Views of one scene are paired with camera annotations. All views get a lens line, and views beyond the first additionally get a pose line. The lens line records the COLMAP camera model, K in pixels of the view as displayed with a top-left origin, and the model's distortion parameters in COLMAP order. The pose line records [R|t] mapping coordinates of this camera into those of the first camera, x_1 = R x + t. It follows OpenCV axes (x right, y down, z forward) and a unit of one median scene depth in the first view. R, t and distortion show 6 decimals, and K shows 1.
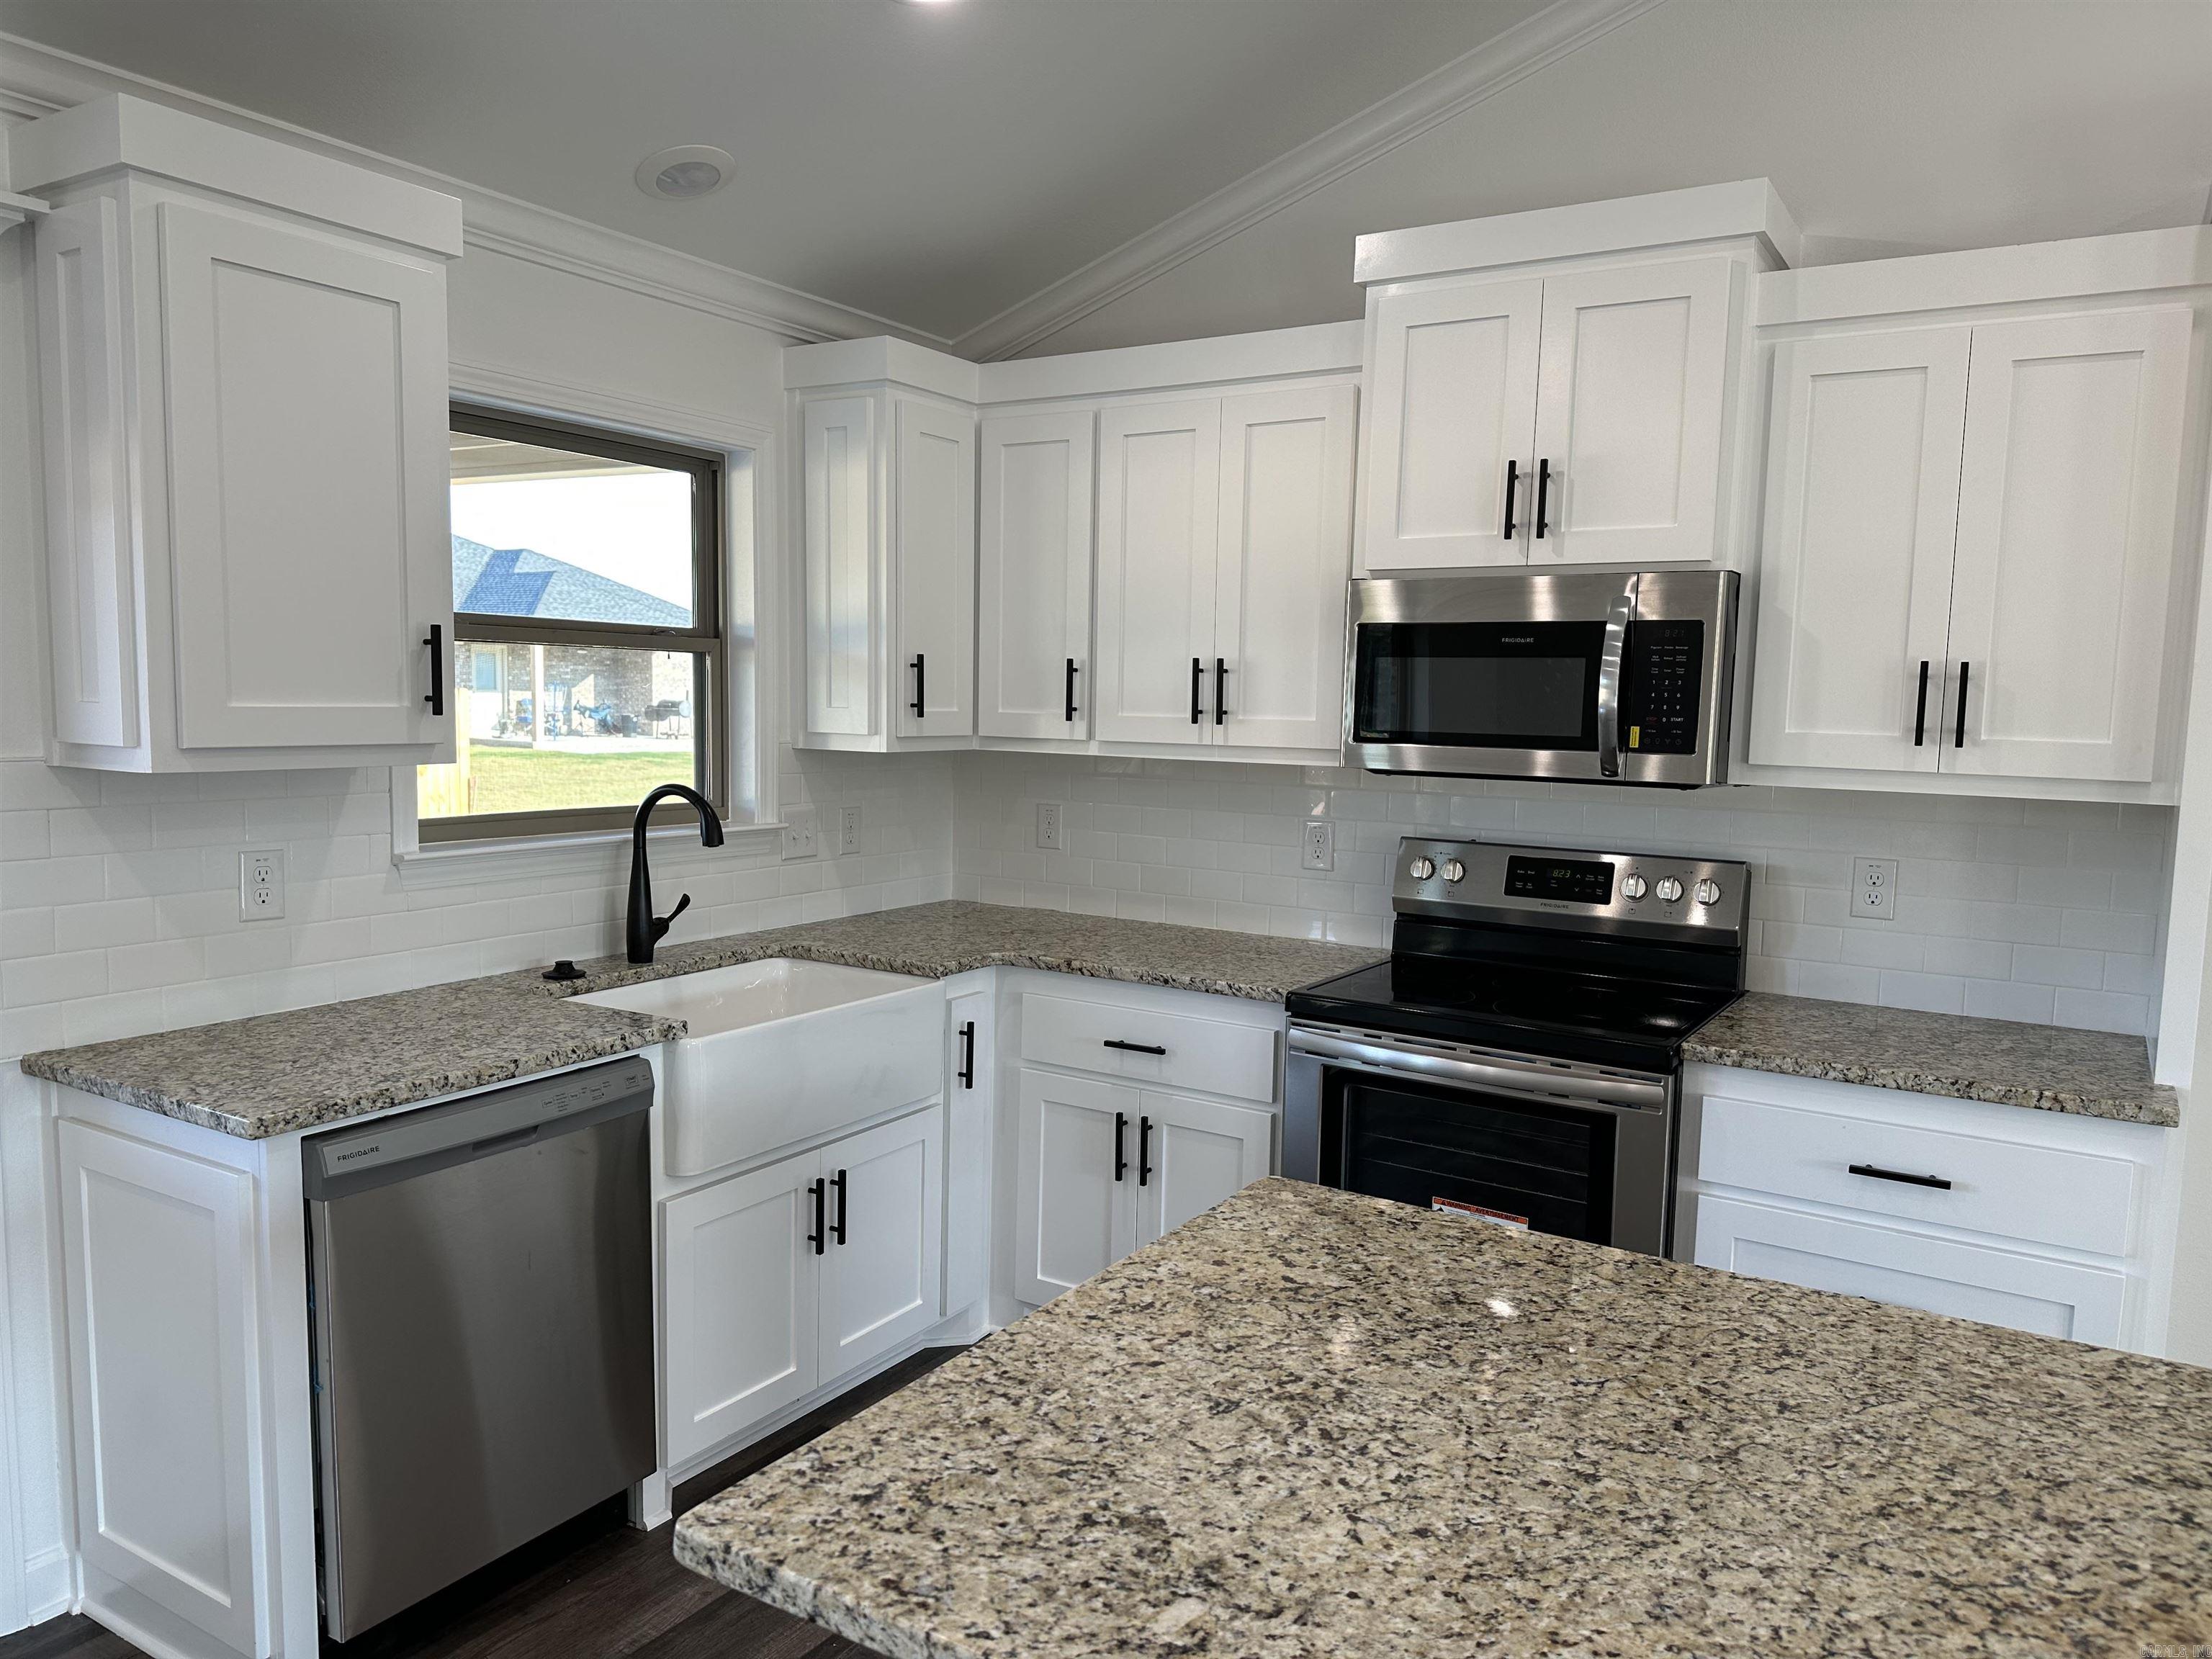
lens RADIAL K [[1560.3, 0, 1128.2], [0, 1560.3, 860.9], [0, 0, 1]] dist [0.060416, -0.066182]
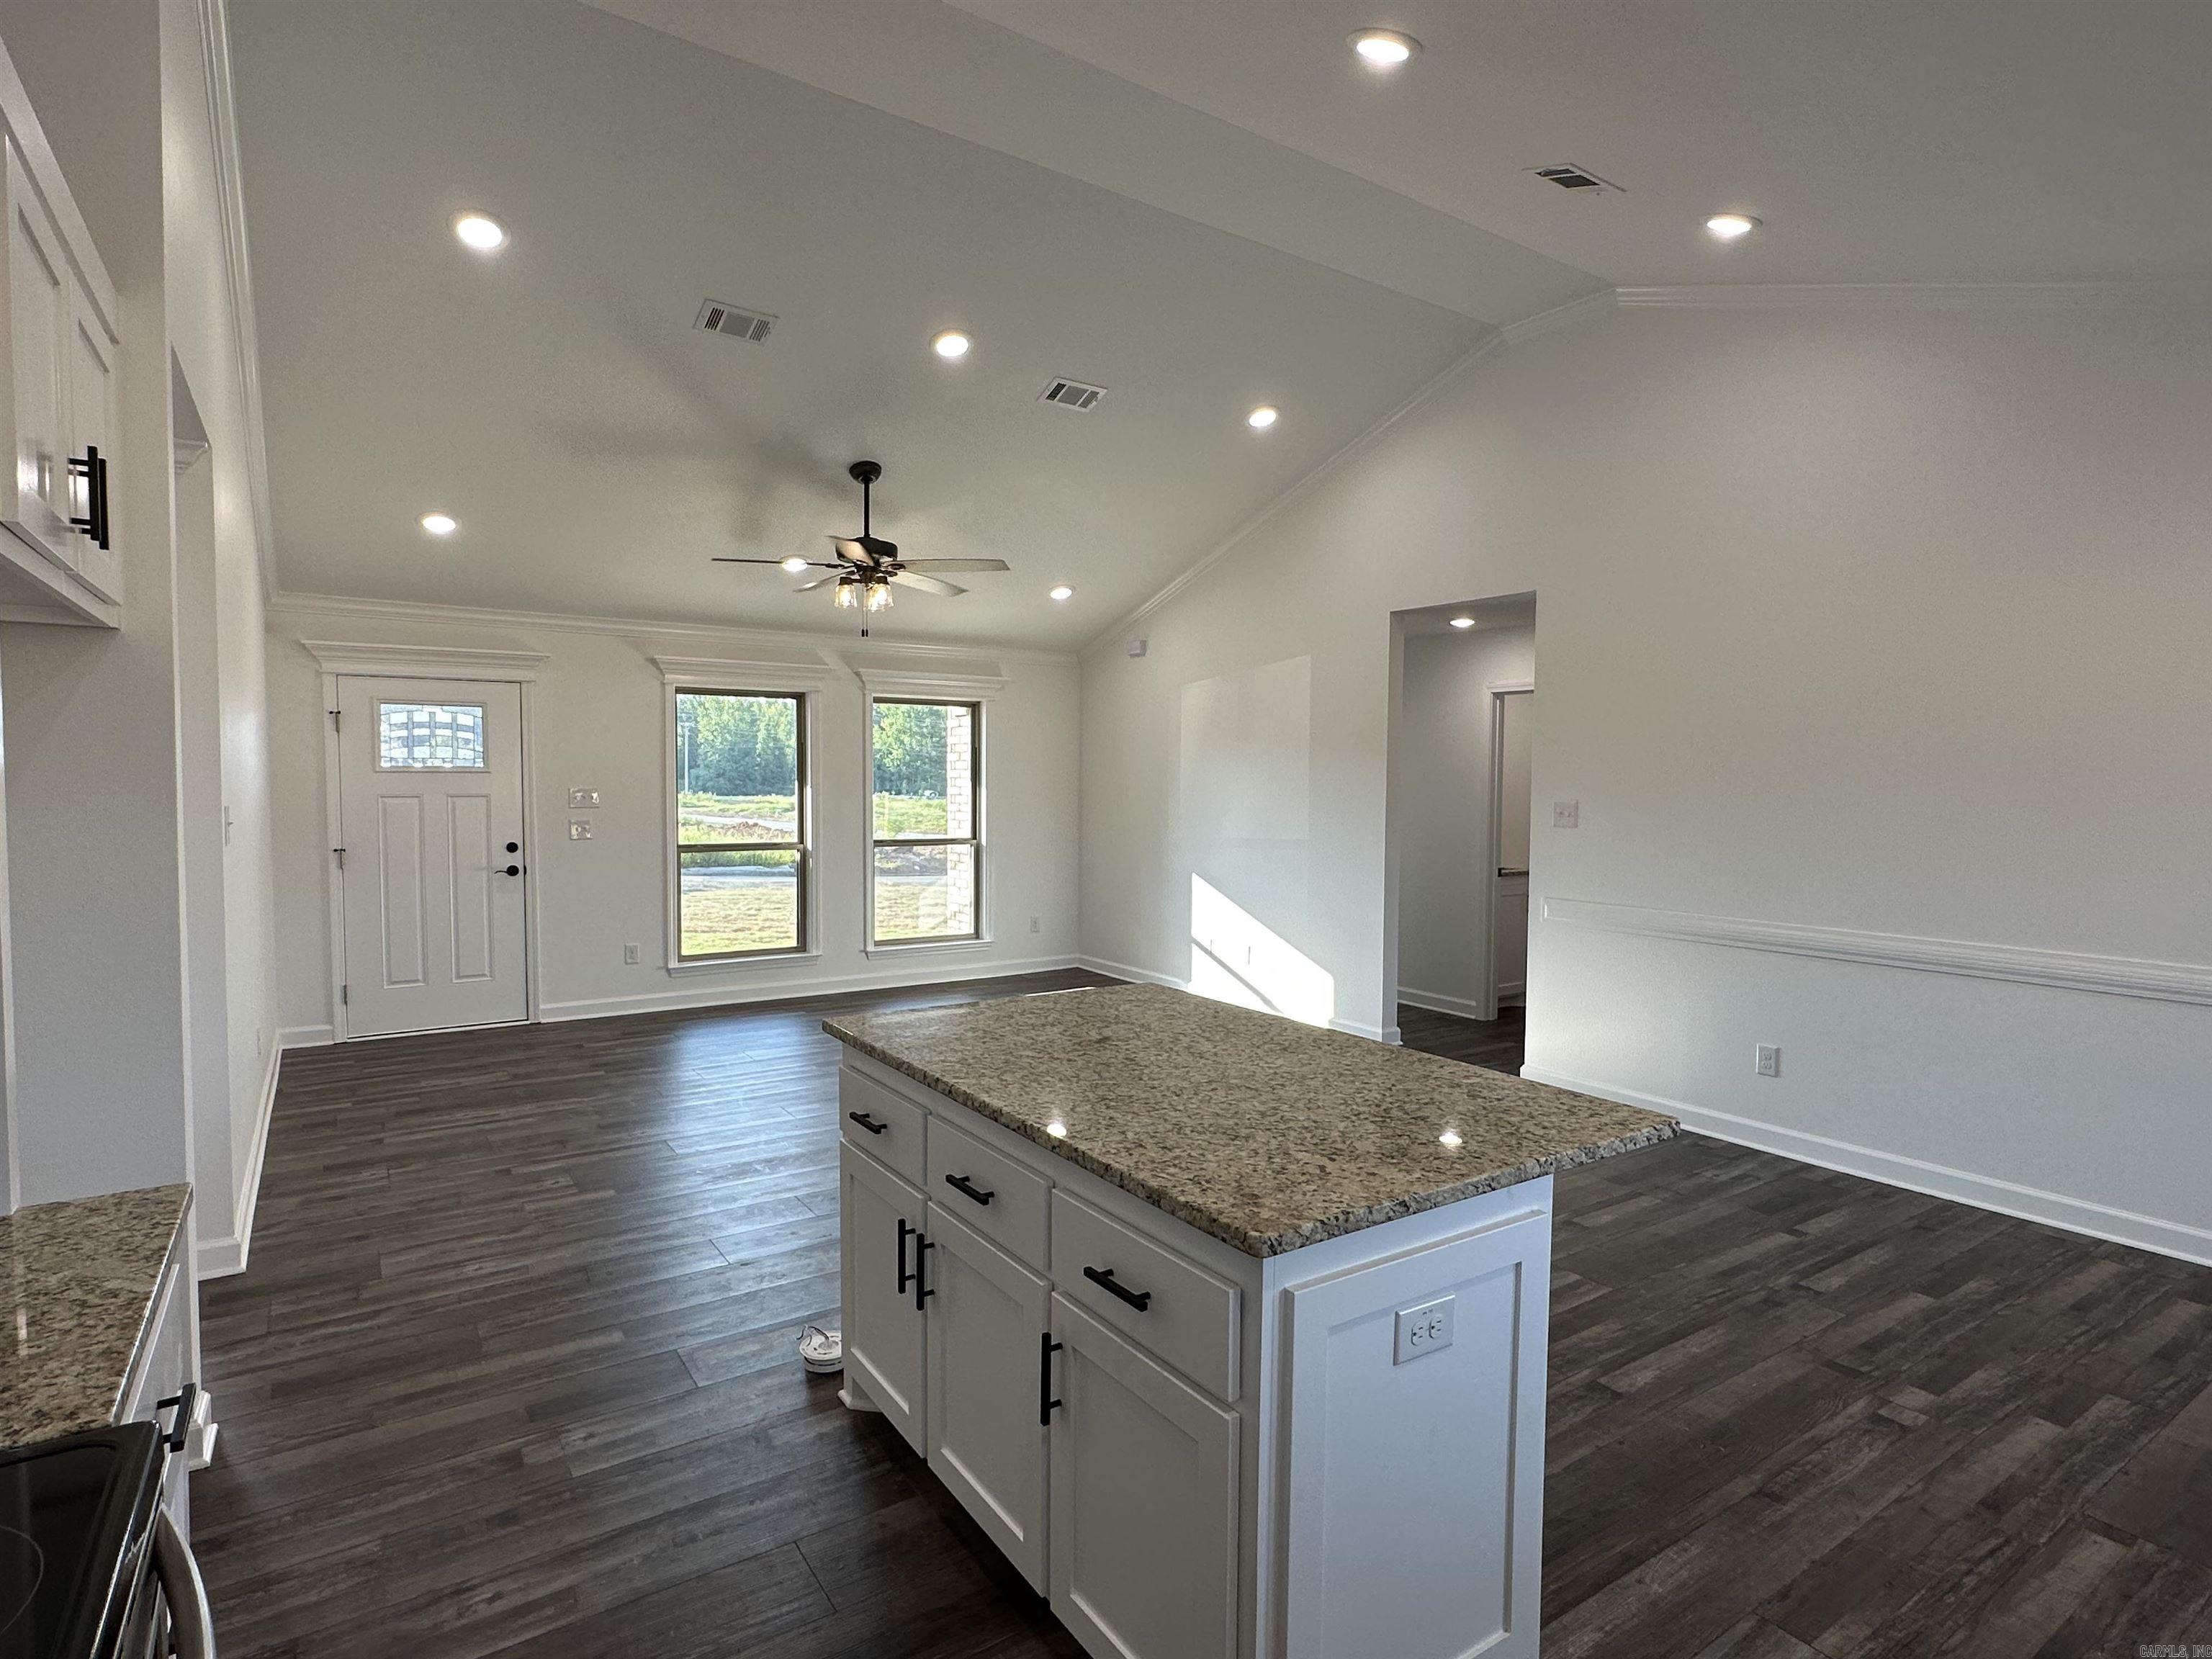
lens RADIAL K [[1160.9, 0, 1105.6], [0, 1160.9, 833.0], [0, 0, 1]] dist [-0.001044, 0.000052]
pose [[-0.909619, -0.049081, 0.412535, -0.085331], [0.017264, 0.987673, 0.155575, -0.128675], [-0.415086, 0.148636, -0.897558, 1.234248]]
